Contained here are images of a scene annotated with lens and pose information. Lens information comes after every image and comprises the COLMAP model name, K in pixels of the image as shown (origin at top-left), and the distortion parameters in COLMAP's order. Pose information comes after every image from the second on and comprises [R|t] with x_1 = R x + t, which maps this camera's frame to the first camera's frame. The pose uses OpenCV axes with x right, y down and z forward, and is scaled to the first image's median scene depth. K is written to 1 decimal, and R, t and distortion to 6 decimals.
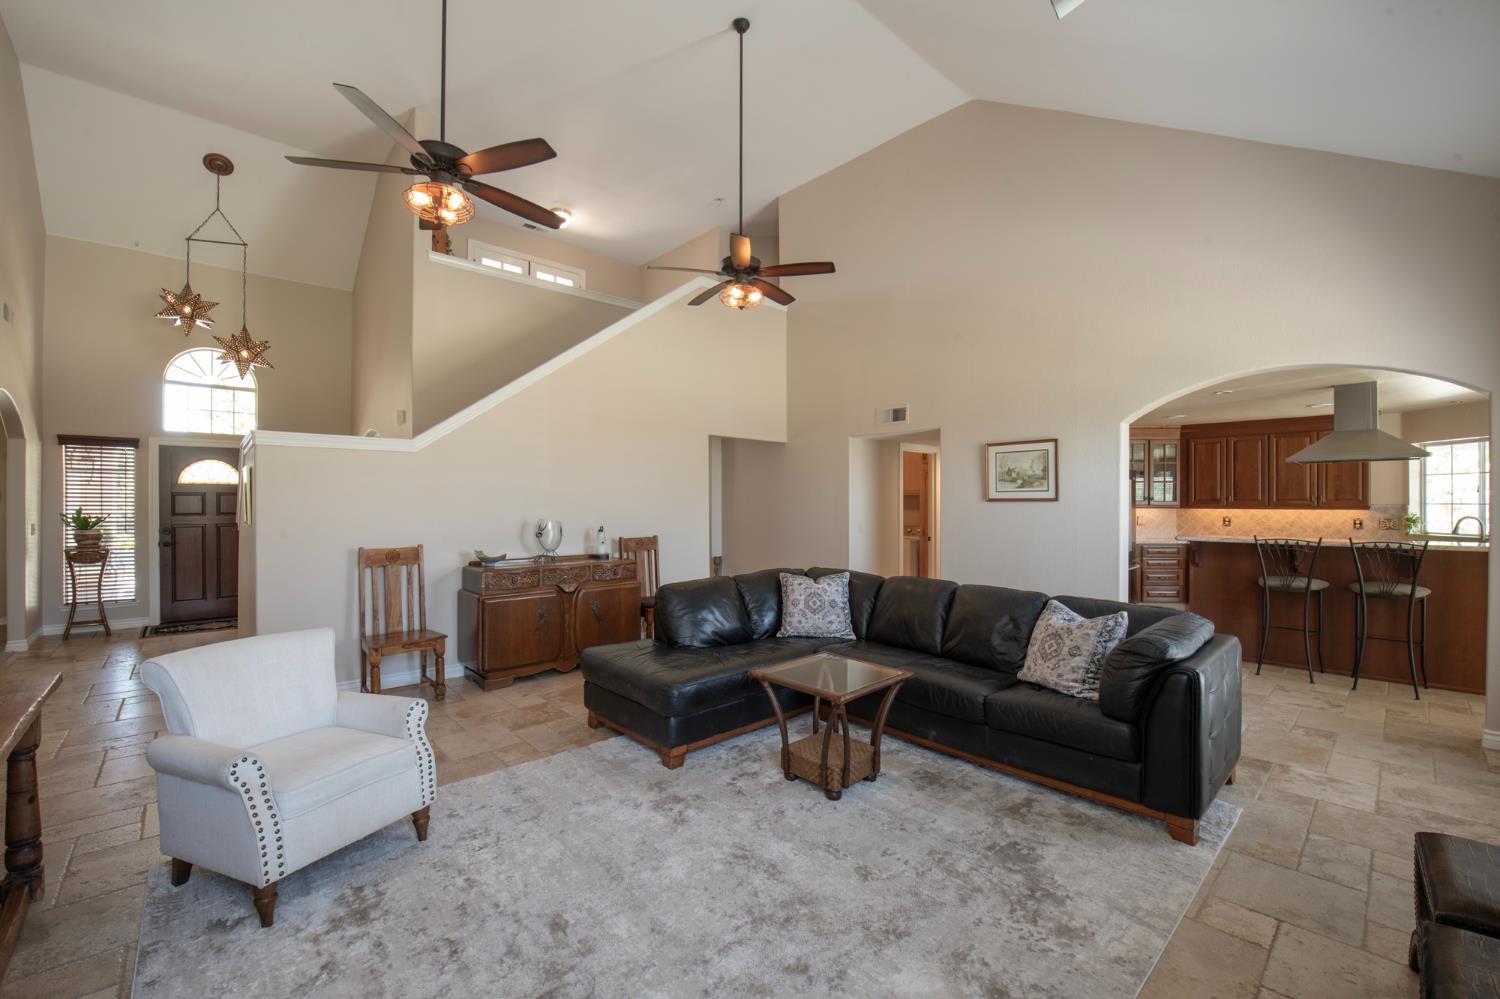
lens RADIAL K [[617.1, 0, 753.2], [0, 617.1, 504.7], [0, 0, 1]] dist [-0.019441, -0.000585]
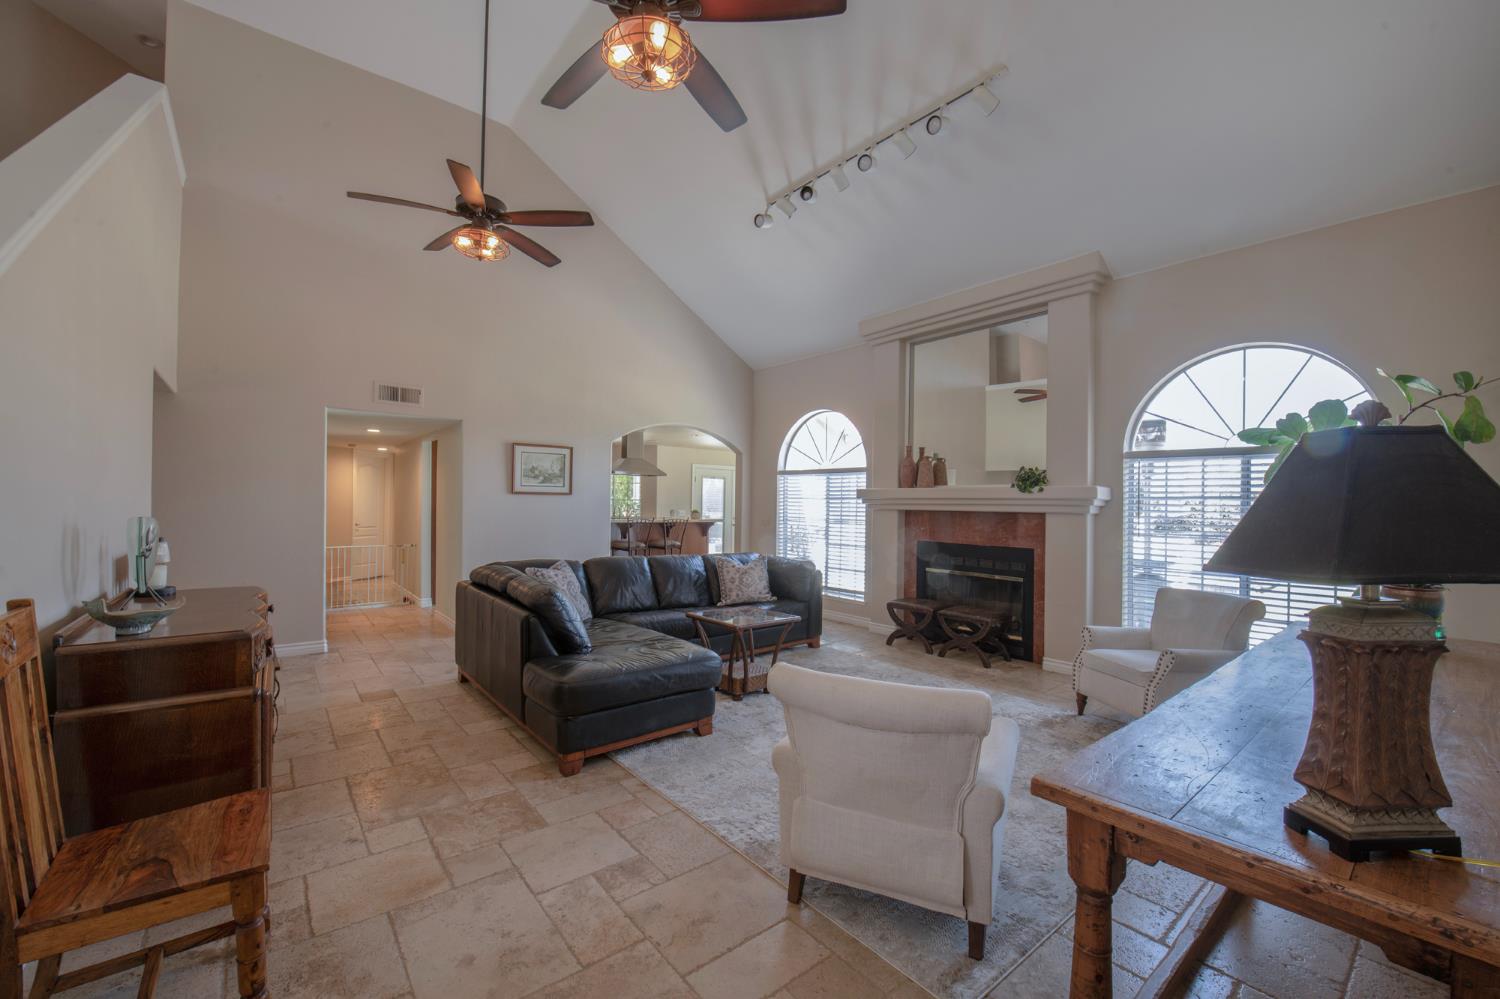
lens RADIAL K [[617.1, 0, 753.2], [0, 617.1, 504.7], [0, 0, 1]] dist [-0.019441, -0.000585]
pose [[0.044427, 0.000204, 0.999013, -0.780317], [-0.010233, 0.999948, 0.000251, 0.010273], [-0.998960, -0.010234, 0.044426, 0.553976]]
